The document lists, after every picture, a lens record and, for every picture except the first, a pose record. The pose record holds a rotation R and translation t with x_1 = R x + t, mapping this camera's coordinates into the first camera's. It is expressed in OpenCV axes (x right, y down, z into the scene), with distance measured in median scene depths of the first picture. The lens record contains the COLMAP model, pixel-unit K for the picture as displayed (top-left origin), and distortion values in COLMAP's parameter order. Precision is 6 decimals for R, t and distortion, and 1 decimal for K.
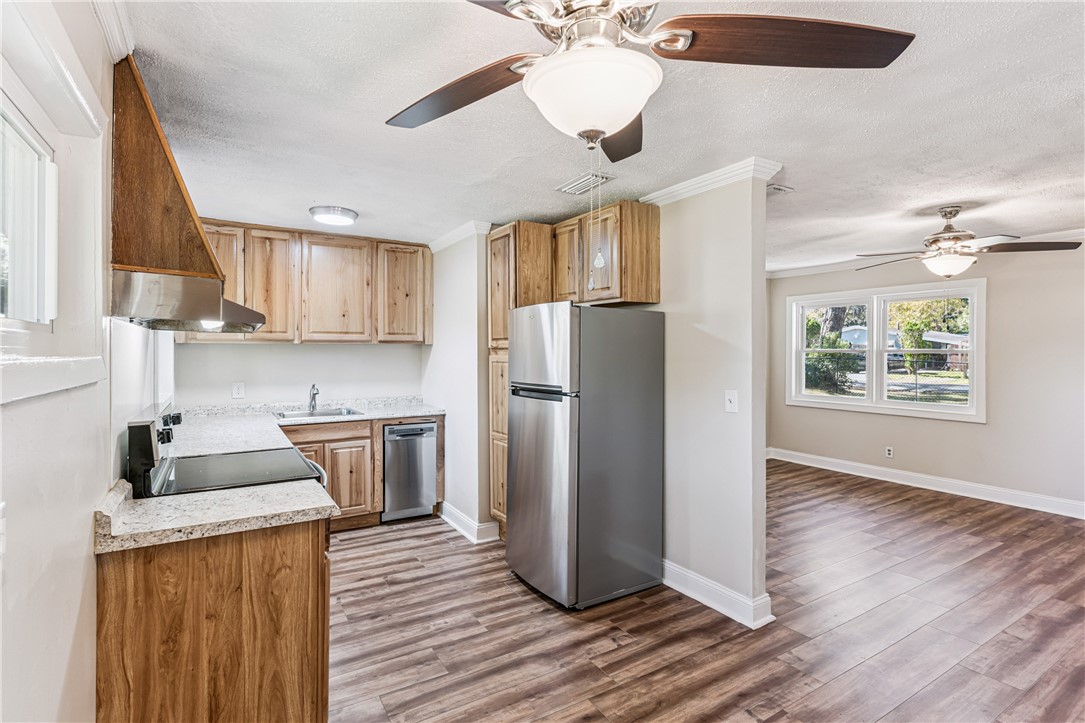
lens RADIAL K [[517.5, 0, 533.1], [0, 517.5, 351.1], [0, 0, 1]] dist [0.003094, 0.000920]
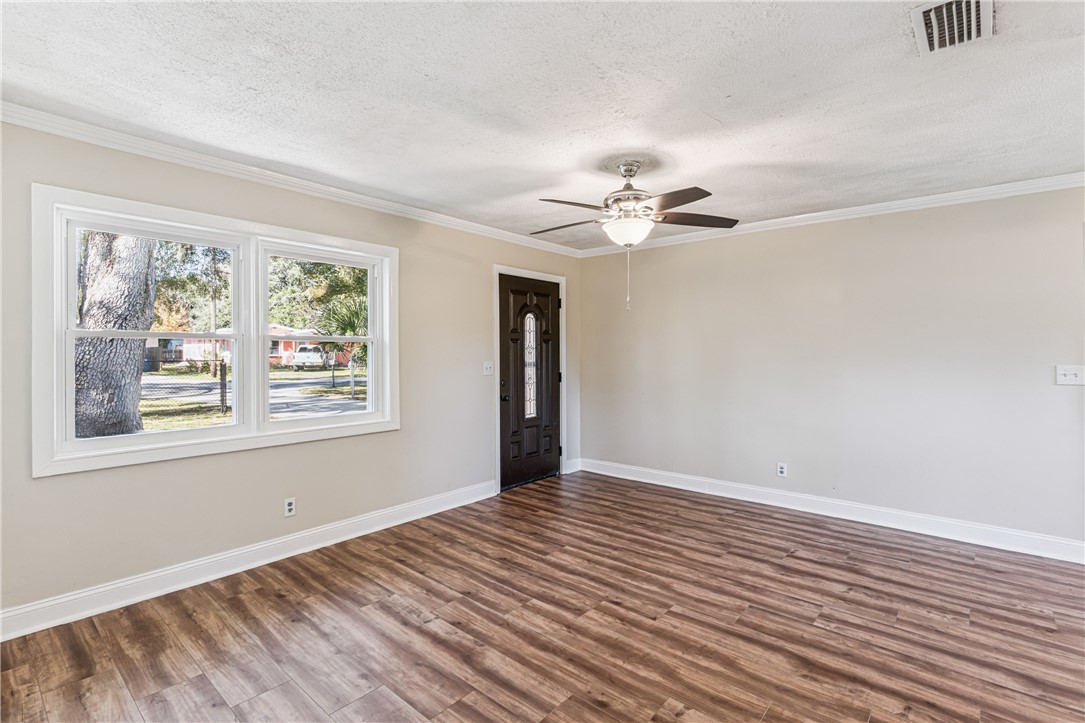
lens RADIAL K [[517.5, 0, 538.4], [0, 517.5, 353.7], [0, 0, 1]] dist [0.003094, 0.000920]
pose [[-0.307280, -0.000396, 0.951619, 0.066530], [0.000446, 1.000000, 0.000560, 0.037909], [-0.951619, 0.000596, -0.307280, 1.878994]]
